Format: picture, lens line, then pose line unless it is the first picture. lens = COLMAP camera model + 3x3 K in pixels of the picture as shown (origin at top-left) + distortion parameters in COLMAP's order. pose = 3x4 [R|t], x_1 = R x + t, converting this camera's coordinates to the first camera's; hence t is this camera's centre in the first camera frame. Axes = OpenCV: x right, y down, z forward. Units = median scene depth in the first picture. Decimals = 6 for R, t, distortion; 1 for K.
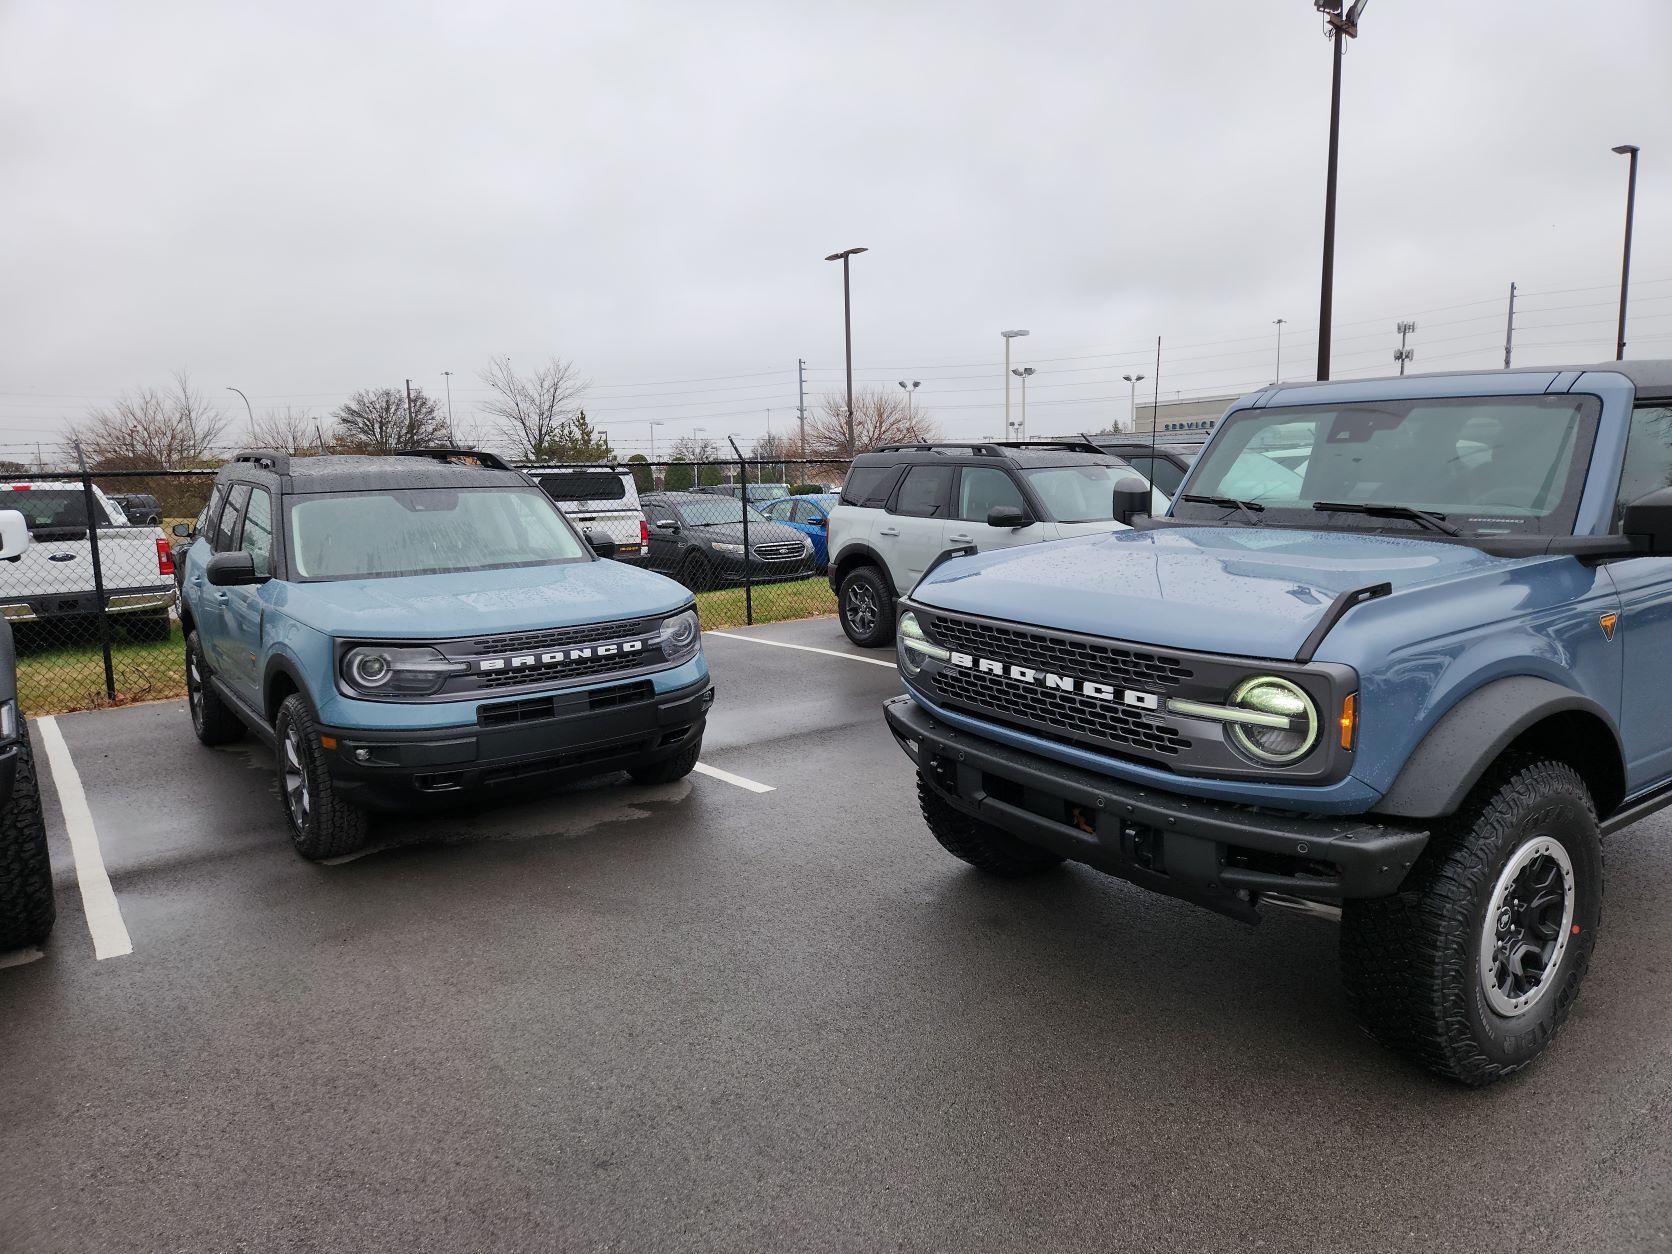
lens RADIAL K [[1147.6, 0, 824.9], [0, 1147.6, 626.0], [0, 0, 1]] dist [0.057794, -0.036752]
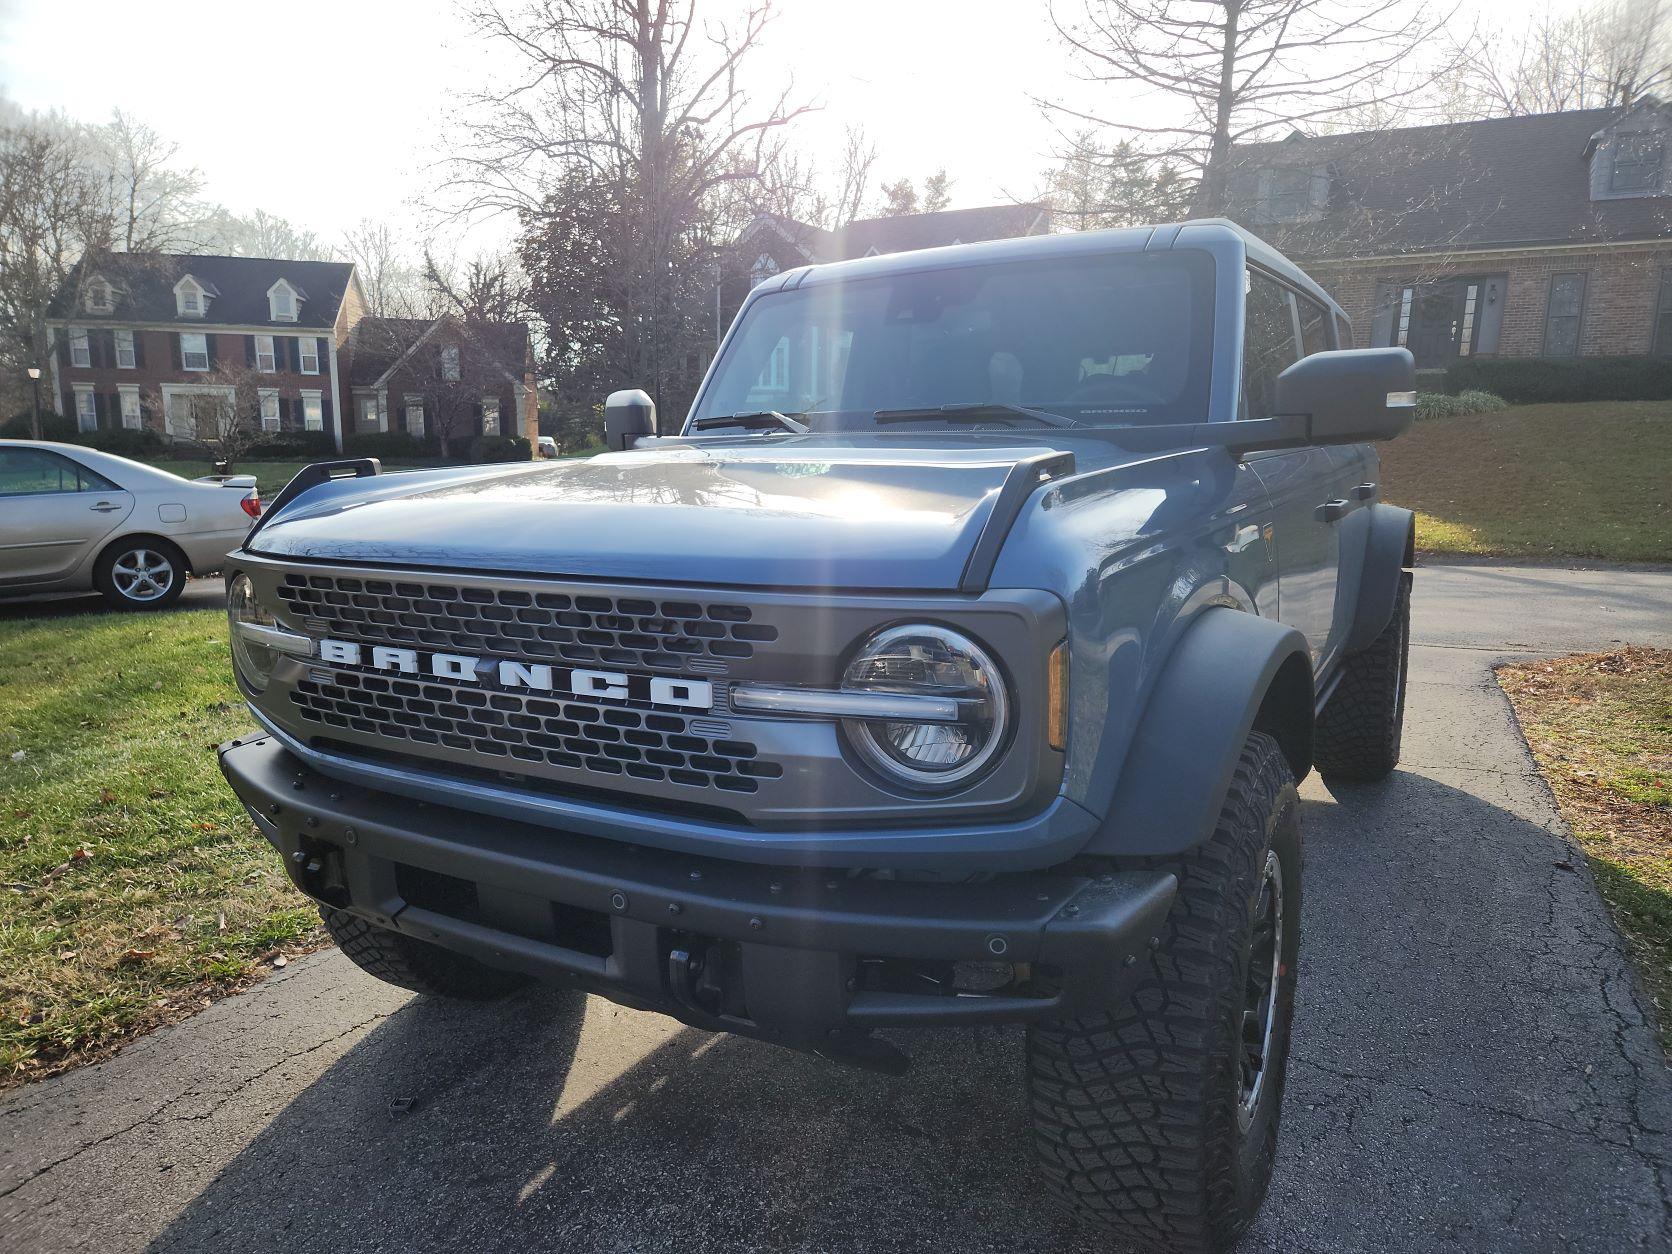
lens RADIAL K [[1147.6, 0, 821.6], [0, 1147.6, 637.9], [0, 0, 1]] dist [0.057794, -0.036752]
pose [[0.912605, -0.070770, 0.402671, 0.121535], [0.070871, 0.997378, 0.014671, 0.034594], [-0.402653, 0.015149, 0.915227, 0.484898]]
